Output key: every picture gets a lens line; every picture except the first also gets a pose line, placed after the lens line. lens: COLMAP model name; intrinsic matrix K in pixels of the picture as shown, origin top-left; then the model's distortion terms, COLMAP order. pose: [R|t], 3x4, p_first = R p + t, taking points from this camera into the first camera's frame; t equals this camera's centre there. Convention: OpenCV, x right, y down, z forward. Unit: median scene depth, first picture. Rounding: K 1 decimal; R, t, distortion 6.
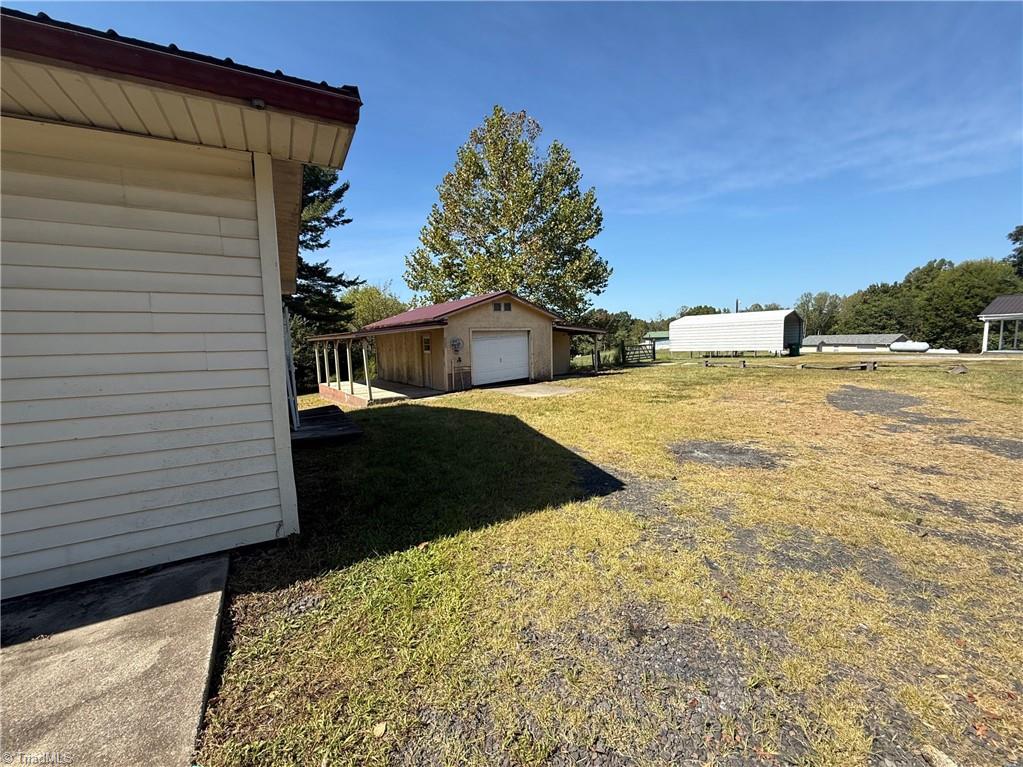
lens RADIAL K [[405.9, 0, 508.1], [0, 405.9, 385.4], [0, 0, 1]] dist [0.000142, -0.000117]
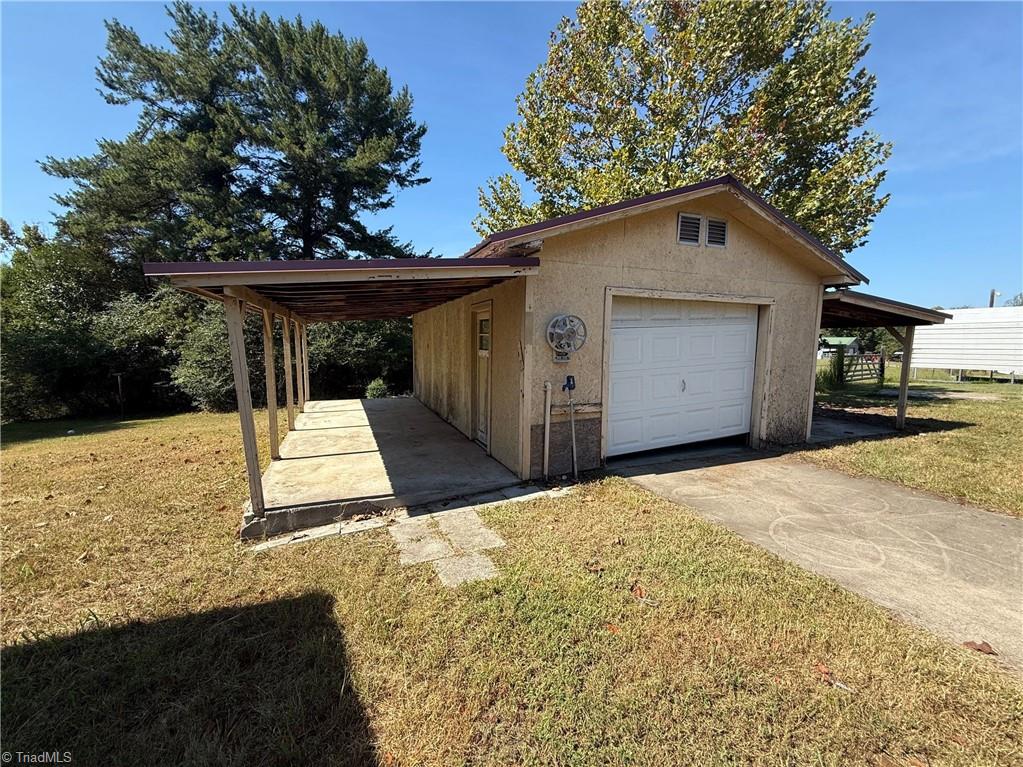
lens RADIAL K [[405.9, 0, 510.0], [0, 405.9, 385.8], [0, 0, 1]] dist [0.000142, -0.000117]
pose [[0.973417, 0.059175, -0.221264, -0.078858], [-0.059196, 0.998225, 0.006538, -0.049879], [0.221258, 0.006734, 0.975192, 0.562916]]
